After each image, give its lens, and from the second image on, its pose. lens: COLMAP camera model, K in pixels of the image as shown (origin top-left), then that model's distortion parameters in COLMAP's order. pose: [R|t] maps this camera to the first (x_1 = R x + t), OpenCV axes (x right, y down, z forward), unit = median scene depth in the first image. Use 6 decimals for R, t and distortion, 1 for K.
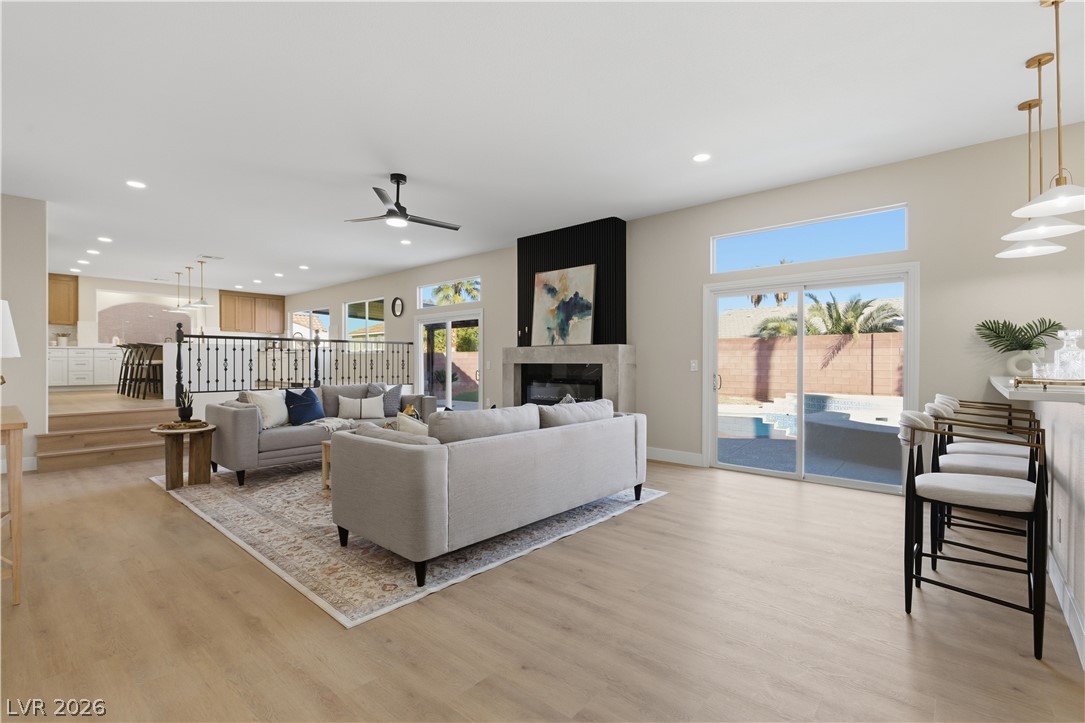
lens RADIAL K [[490.0, 0, 542.5], [0, 490.0, 361.5], [0, 0, 1]] dist [-0.002734, 0.000090]
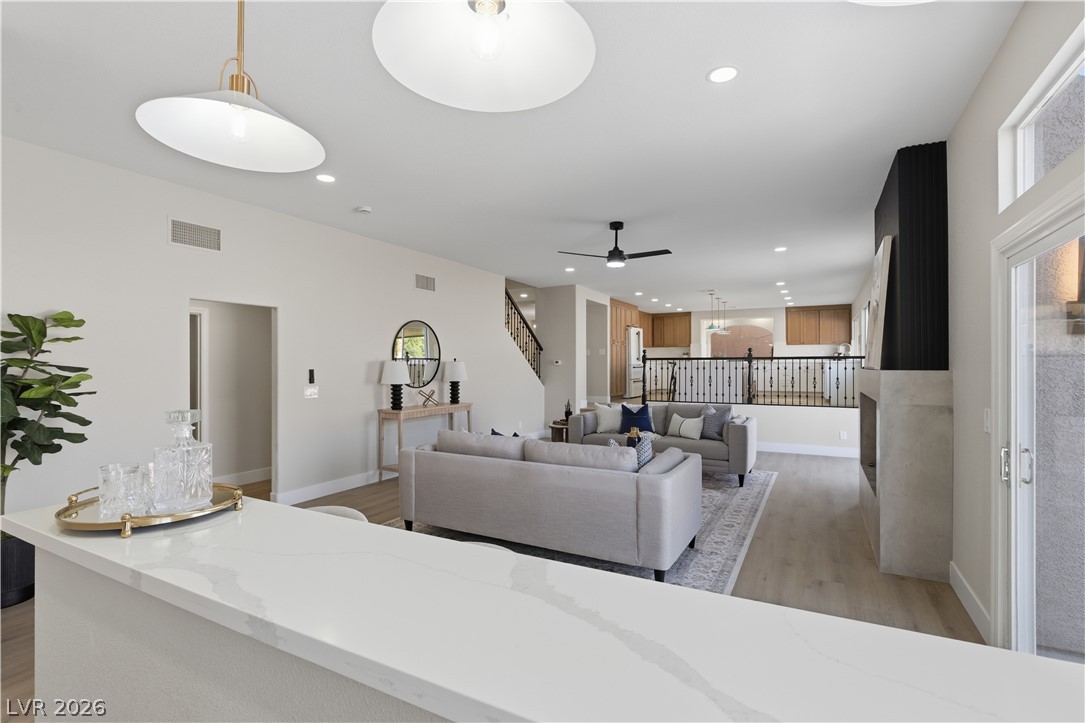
lens RADIAL K [[500.7, 0, 554.3], [0, 500.7, 363.7], [0, 0, 1]] dist [0.000972, 0.000345]
pose [[0.233970, -0.001325, -0.972243, 0.609889], [0.002463, 0.999997, -0.000771, -0.041874], [0.972241, -0.002214, 0.233972, 0.454961]]
